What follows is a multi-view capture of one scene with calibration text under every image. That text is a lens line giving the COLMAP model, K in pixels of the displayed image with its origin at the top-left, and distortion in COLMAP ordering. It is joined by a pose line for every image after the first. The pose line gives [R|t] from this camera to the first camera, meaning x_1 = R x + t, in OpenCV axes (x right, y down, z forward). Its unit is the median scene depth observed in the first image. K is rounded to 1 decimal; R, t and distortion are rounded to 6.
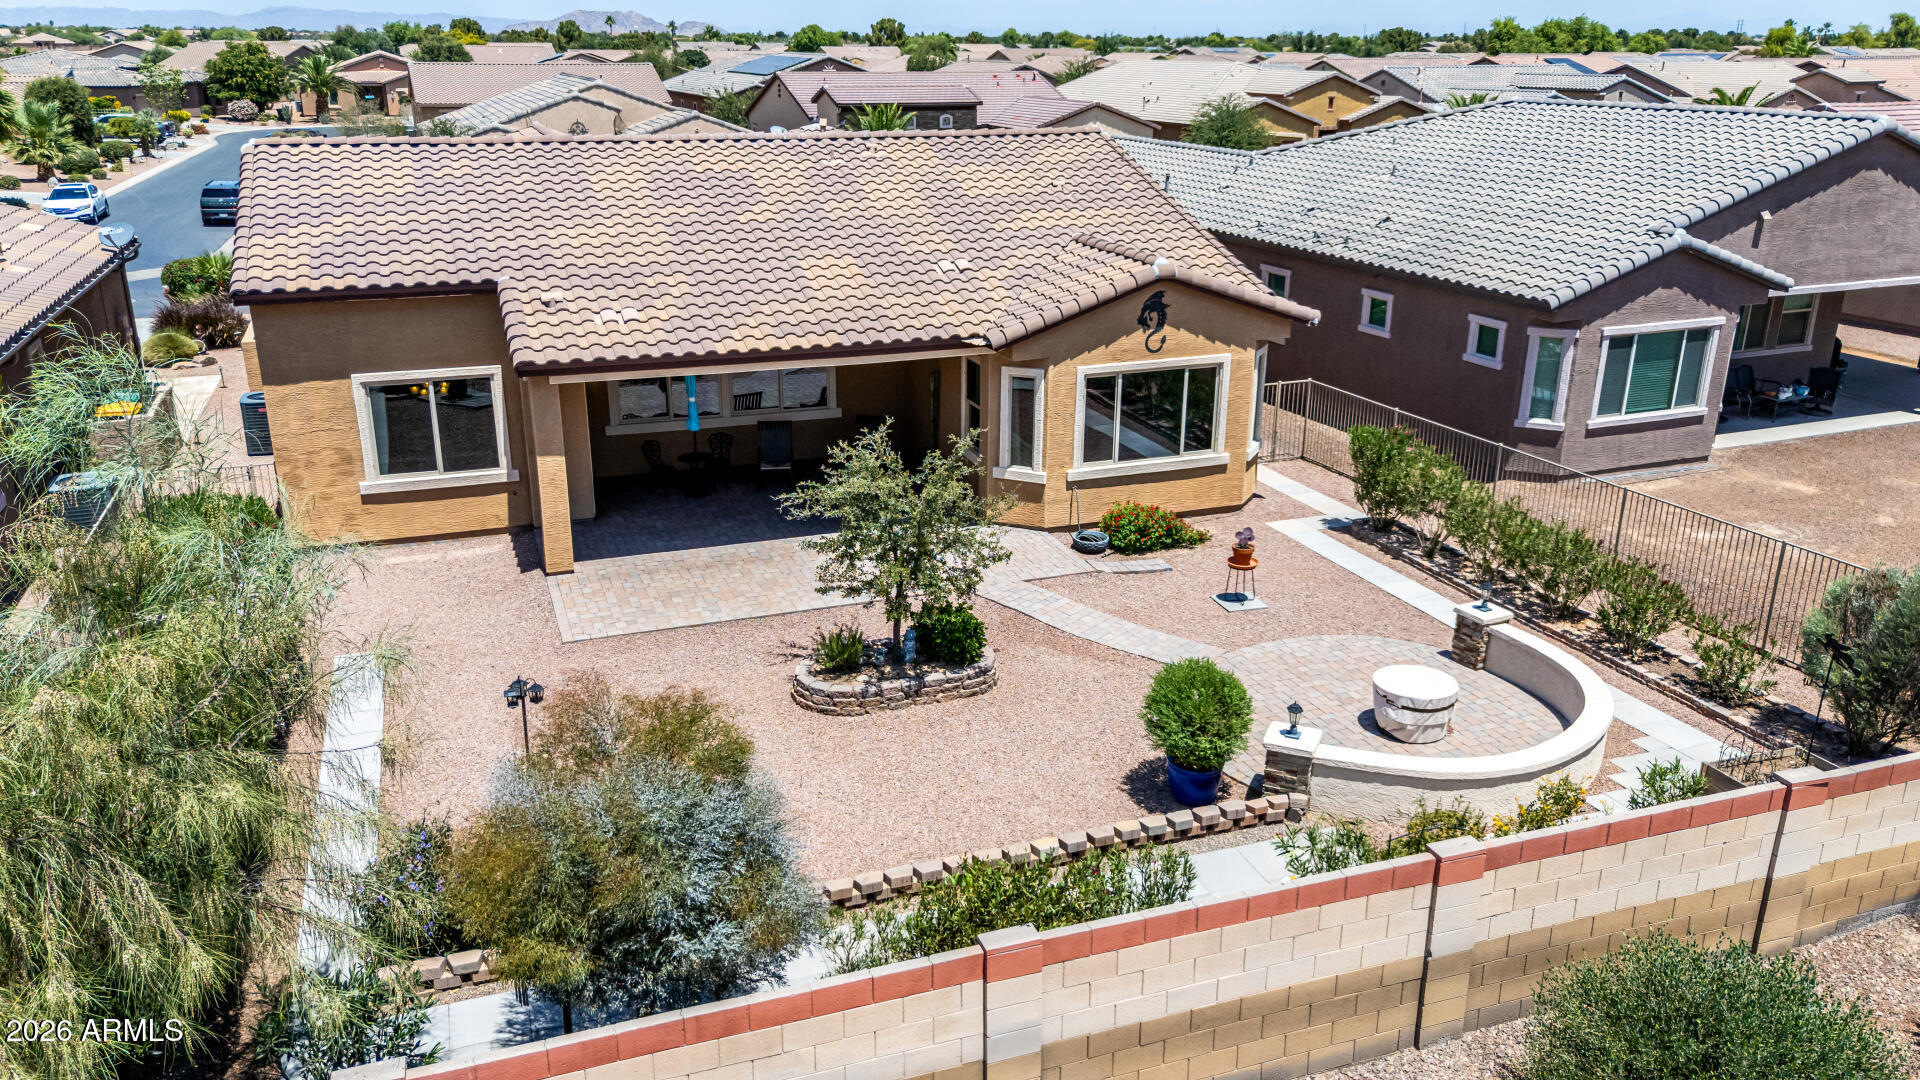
lens RADIAL K [[1420.3, 0, 960.3], [0, 1420.3, 528.0], [0, 0, 1]] dist [0.087387, -0.107212]
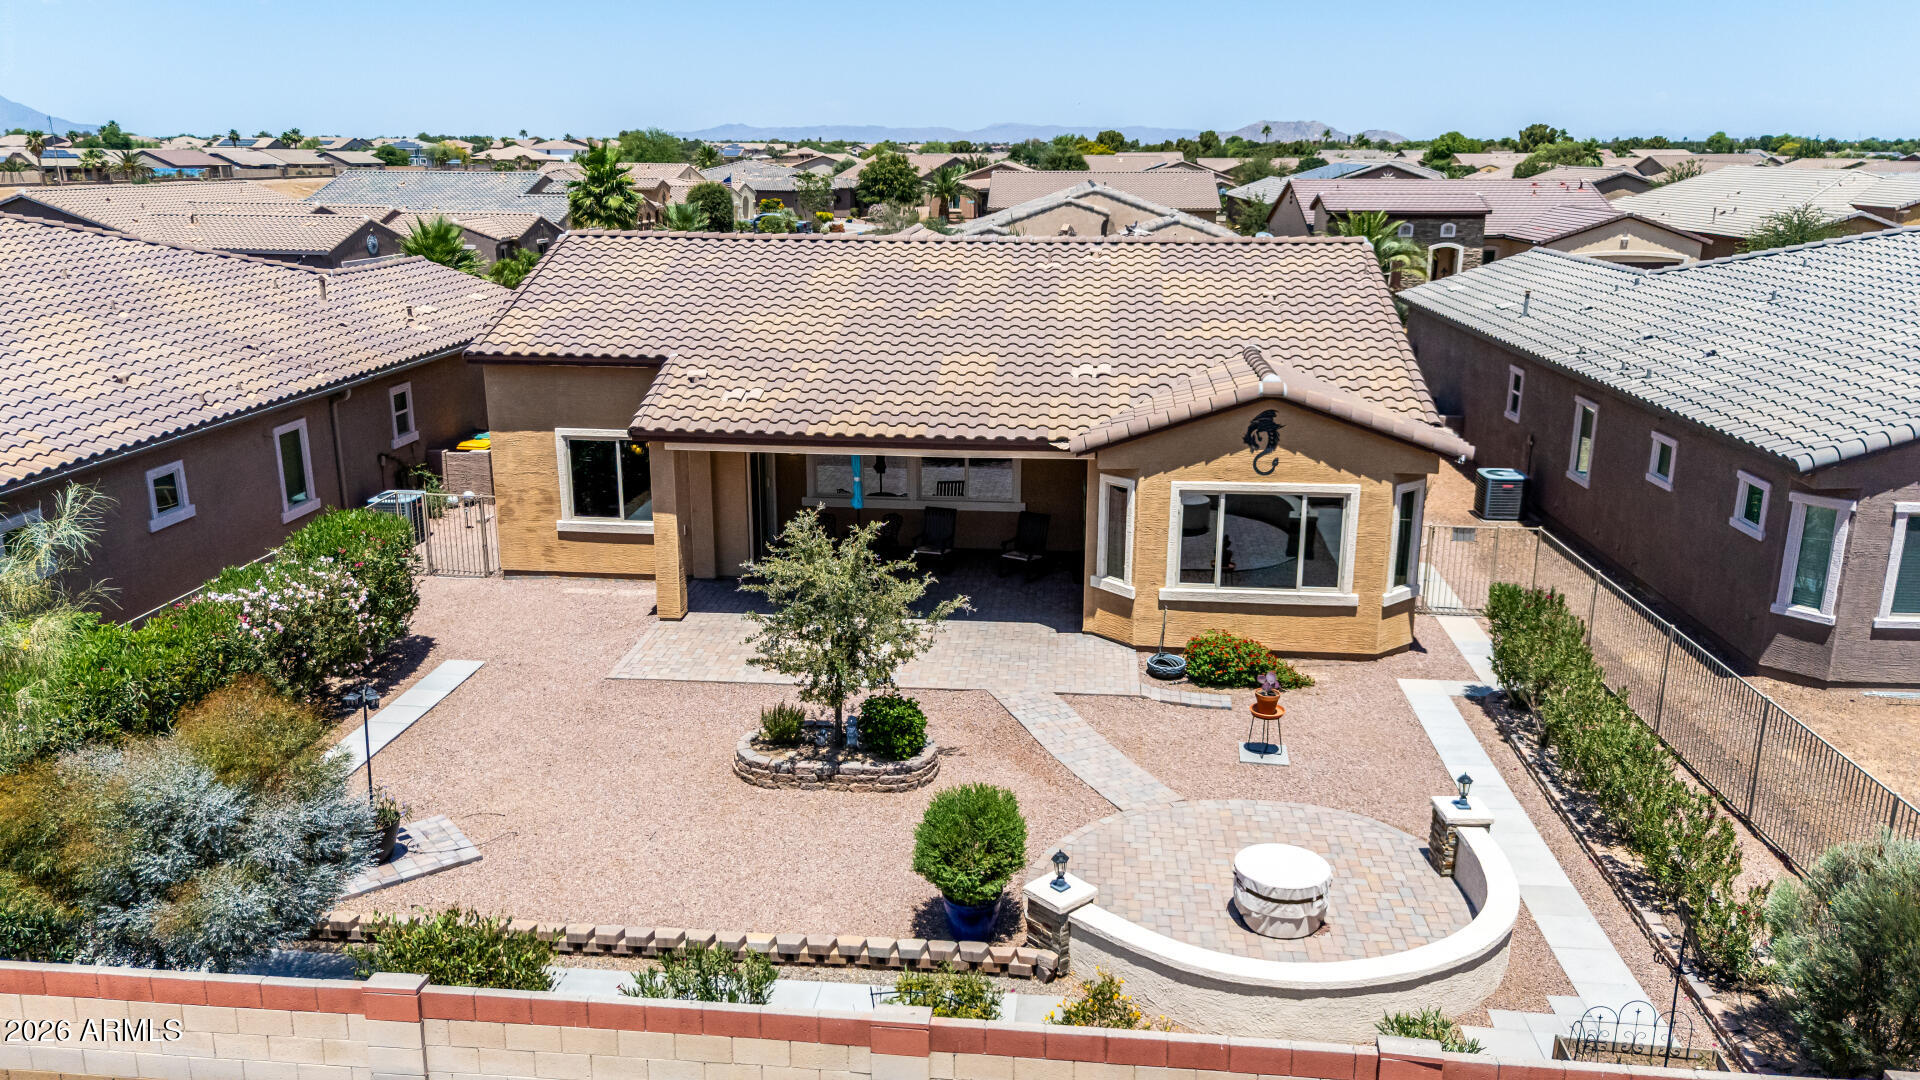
lens RADIAL K [[1420.3, 0, 960.3], [0, 1420.3, 528.0], [0, 0, 1]] dist [0.087387, -0.107212]
pose [[0.902042, 0.110627, -0.417231, 0.346310], [-0.139232, 0.989505, -0.038653, -0.025215], [0.408576, 0.092959, 0.907978, 0.077913]]
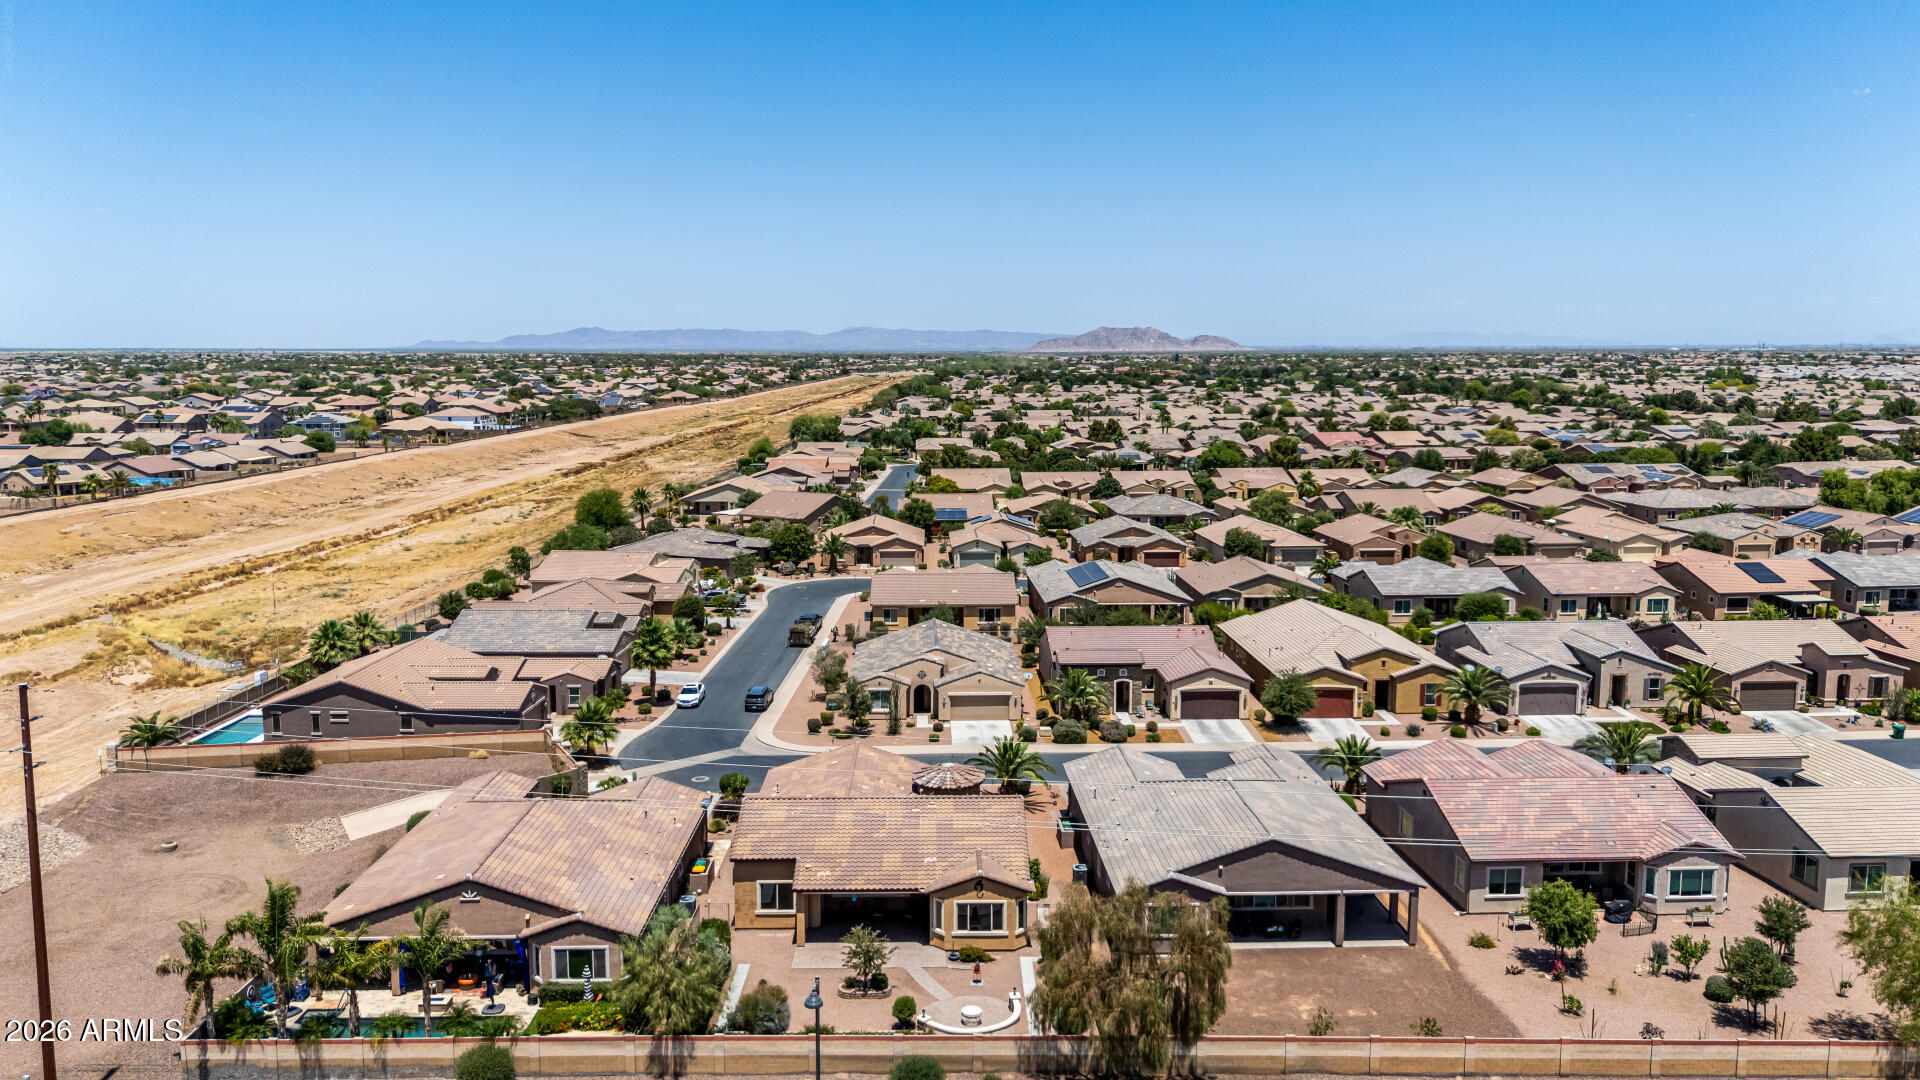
lens RADIAL K [[1420.3, 0, 960.3], [0, 1420.3, 528.0], [0, 0, 1]] dist [0.087387, -0.107212]
pose [[0.940999, 0.038629, -0.336198, 1.146123], [-0.105272, 0.977586, -0.182326, -0.347002], [0.321620, 0.206960, 0.923974, -2.176731]]
